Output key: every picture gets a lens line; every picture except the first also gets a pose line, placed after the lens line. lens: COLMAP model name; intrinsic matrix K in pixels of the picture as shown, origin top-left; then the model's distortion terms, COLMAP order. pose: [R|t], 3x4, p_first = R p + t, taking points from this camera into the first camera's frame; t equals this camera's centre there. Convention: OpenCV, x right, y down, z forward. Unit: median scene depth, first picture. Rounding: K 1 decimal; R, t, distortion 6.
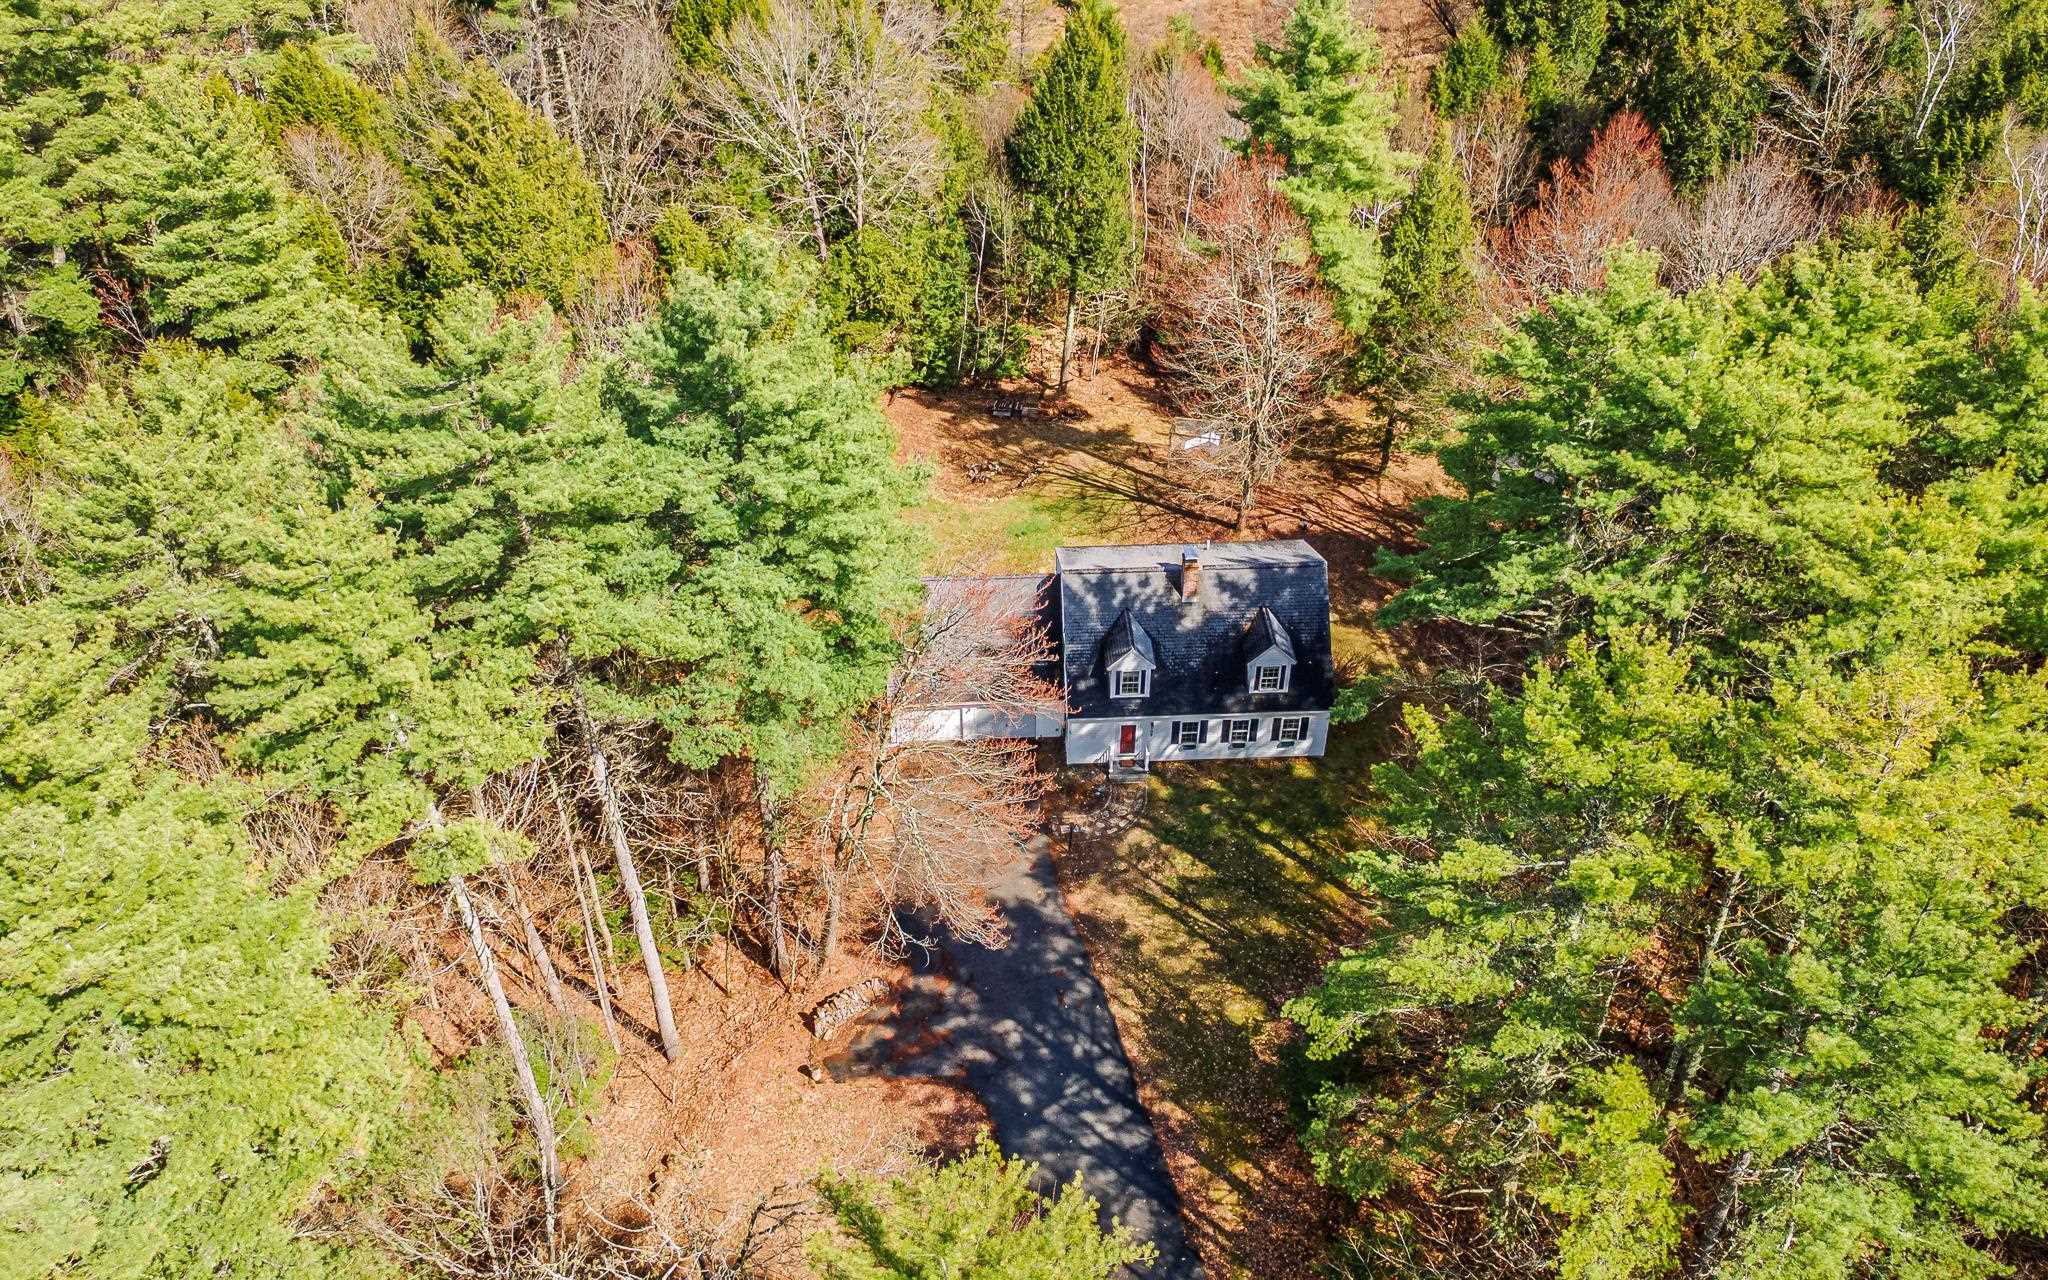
lens RADIAL K [[1714.0, 0, 1024.3], [0, 1714.0, 653.2], [0, 0, 1]] dist [0.049935, -0.004284]
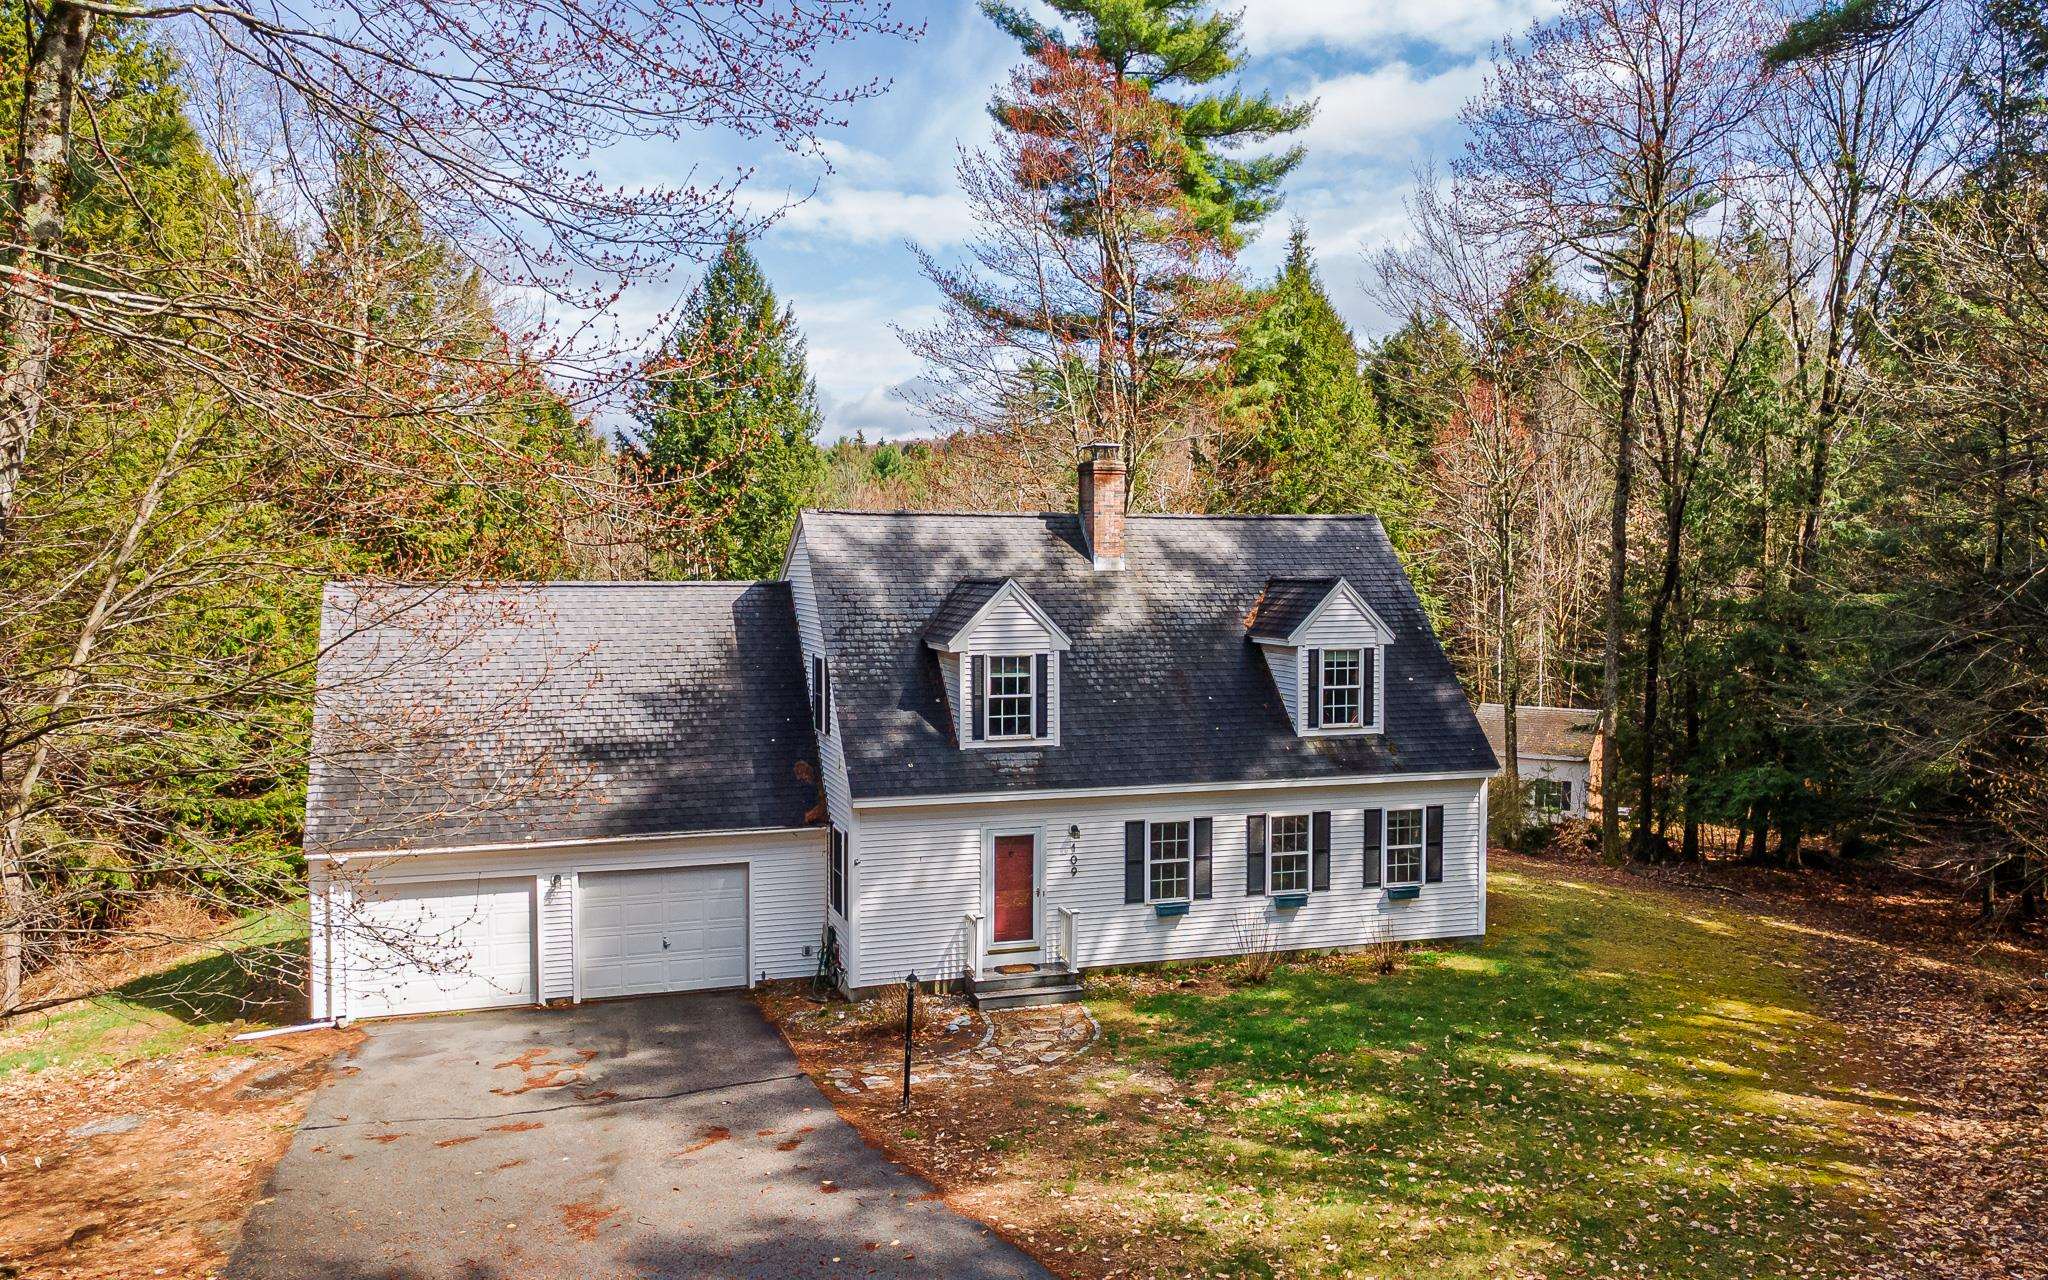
lens RADIAL K [[1714.0, 0, 1102.3], [0, 1714.0, 611.4], [0, 0, 1]] dist [0.049935, -0.004284]
pose [[0.959175, -0.015908, 0.282365, -0.024744], [0.183325, 0.795219, -0.577944, 0.221373], [-0.215348, 0.606114, 0.765670, 0.682276]]
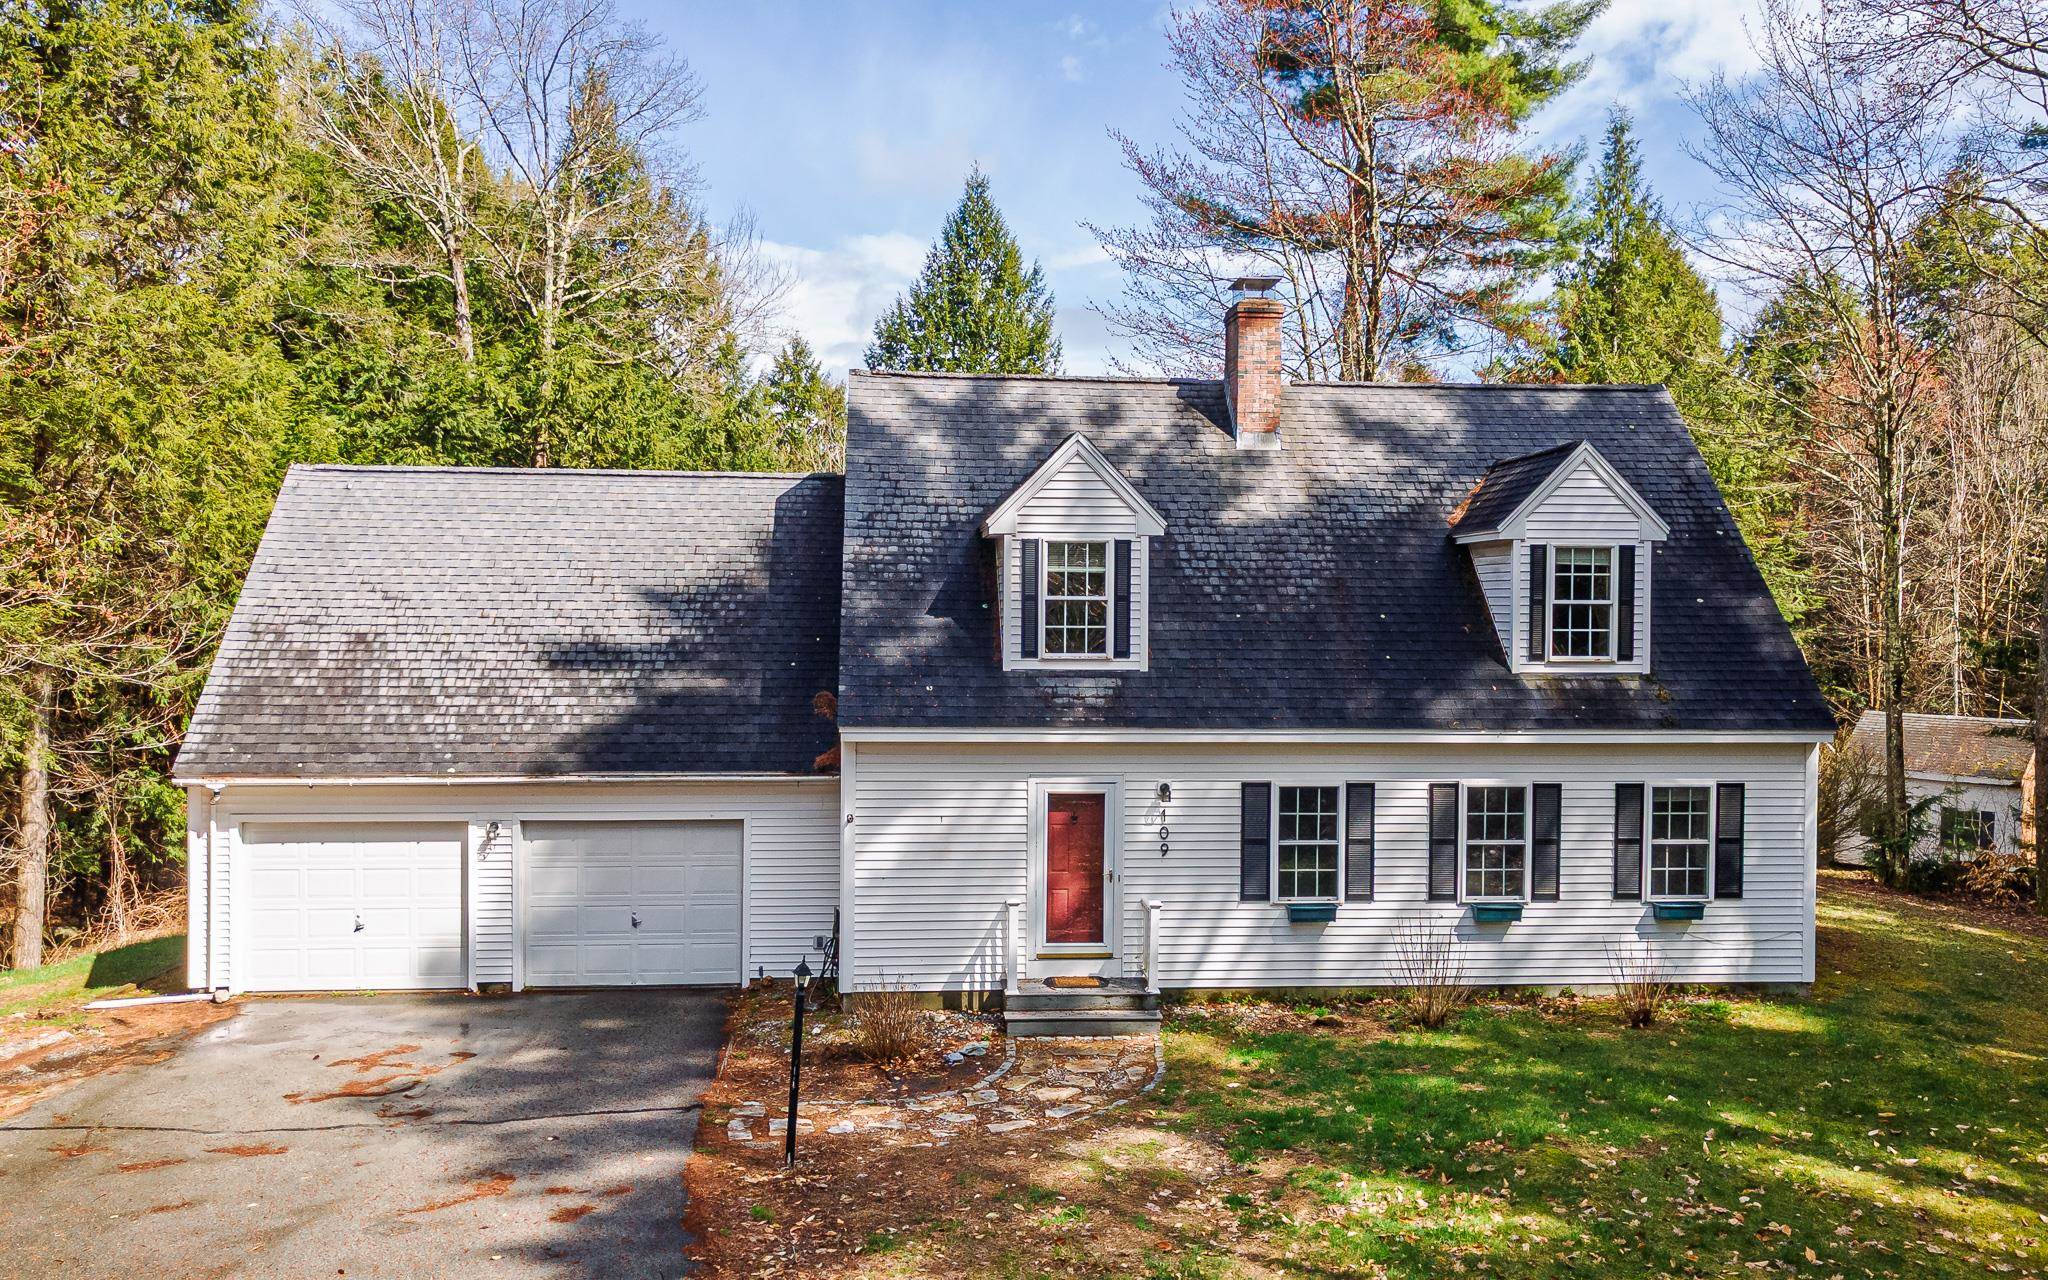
lens RADIAL K [[1714.0, 0, 1033.4], [0, 1714.0, 618.3], [0, 0, 1]] dist [0.049935, -0.004284]
pose [[0.999347, -0.001018, 0.036114, 0.044838], [0.023271, 0.782749, -0.621903, 0.184287], [-0.027636, 0.622337, 0.782261, 0.777800]]
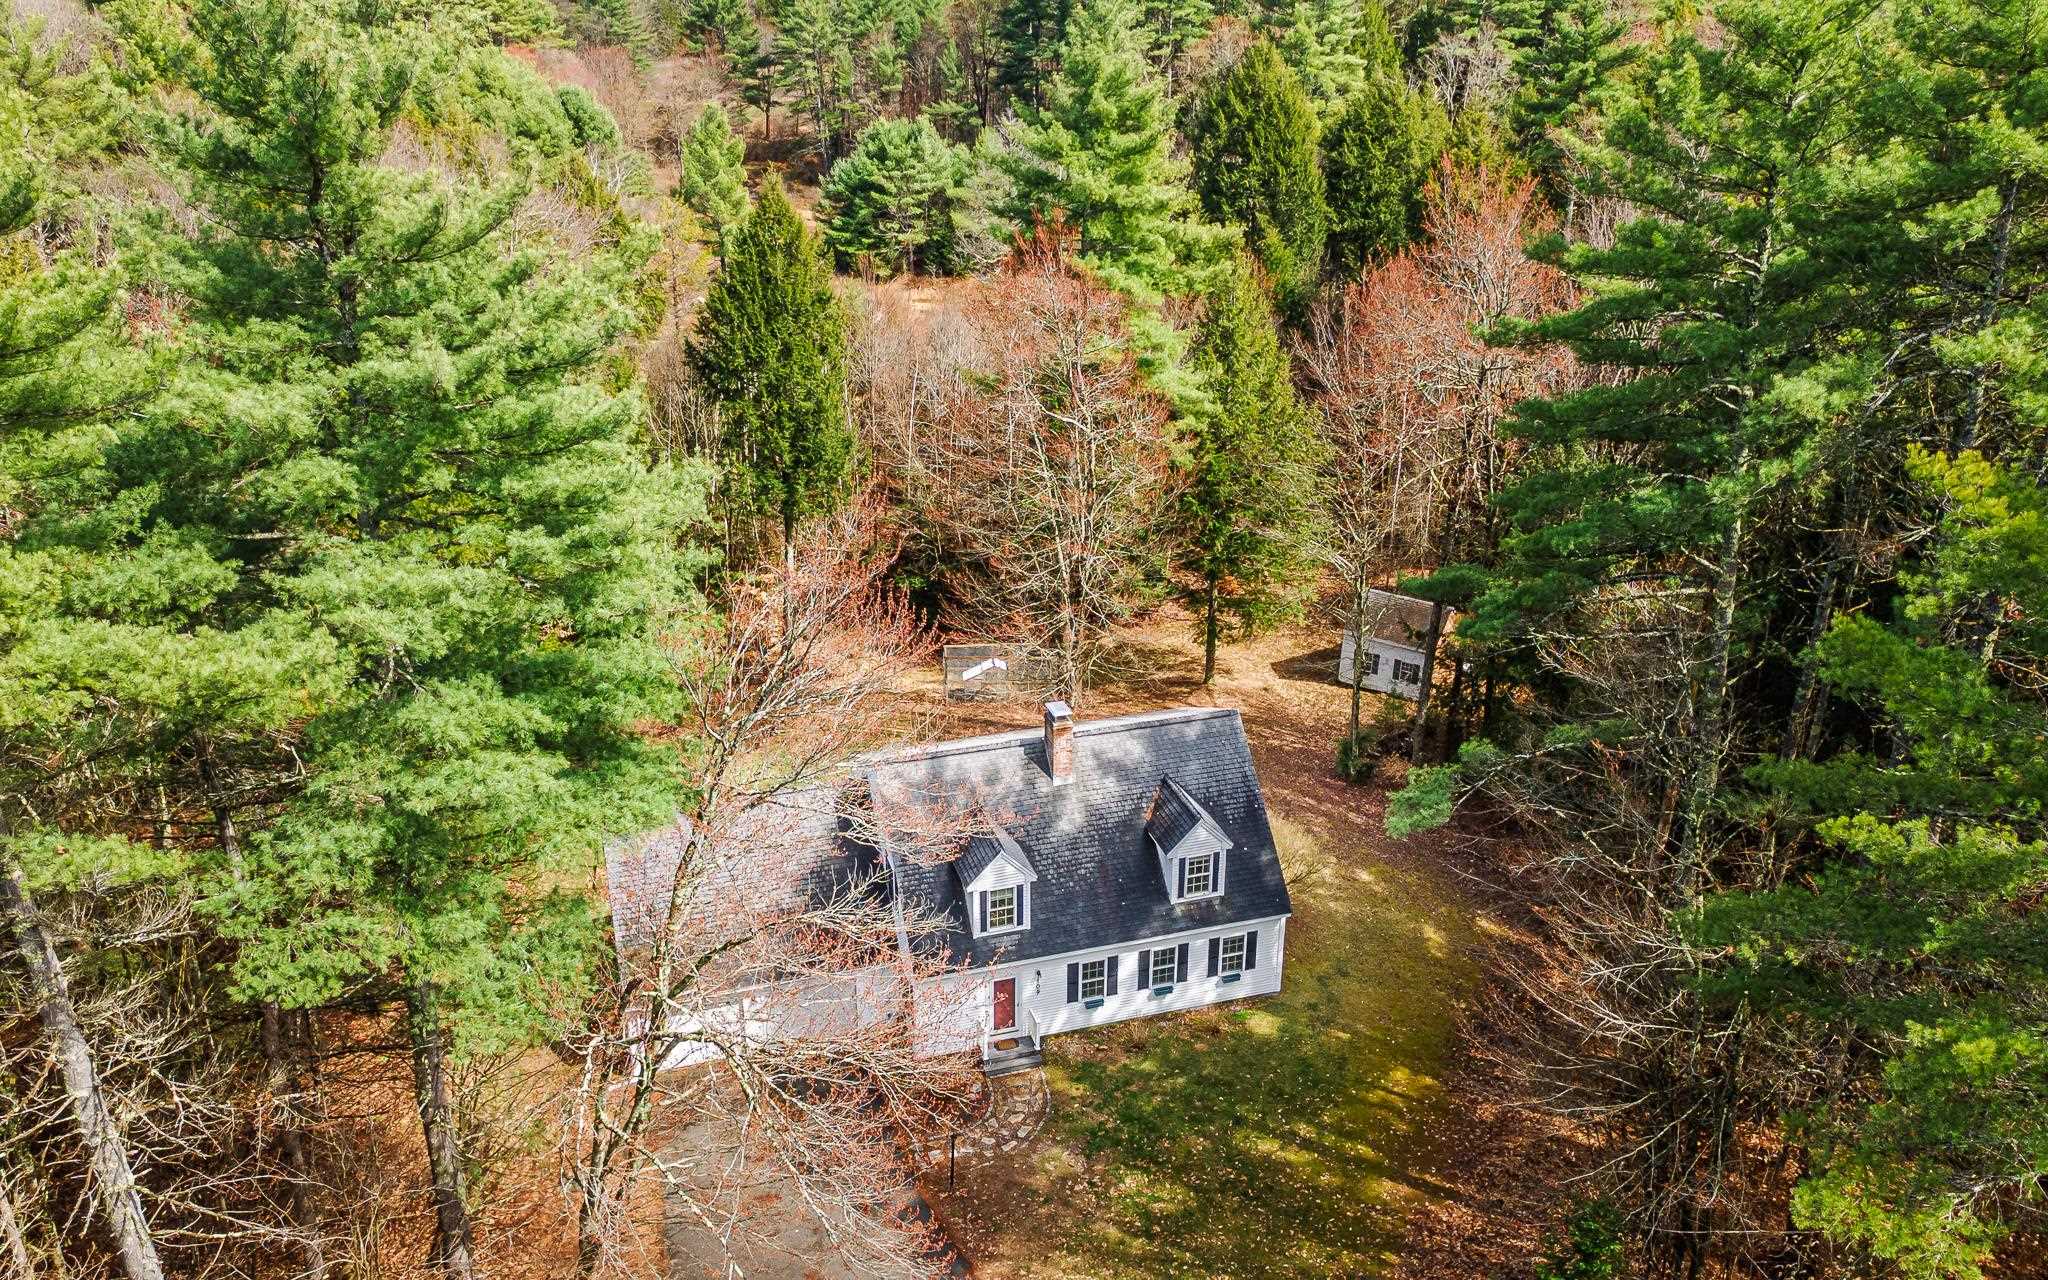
lens RADIAL K [[1714.0, 0, 1035.1], [0, 1714.0, 644.4], [0, 0, 1]] dist [0.049935, -0.004284]
pose [[0.969246, -0.101027, 0.224402, -0.062967], [0.159301, 0.952597, -0.259195, 0.092365], [-0.187579, 0.286971, 0.939394, 0.339631]]
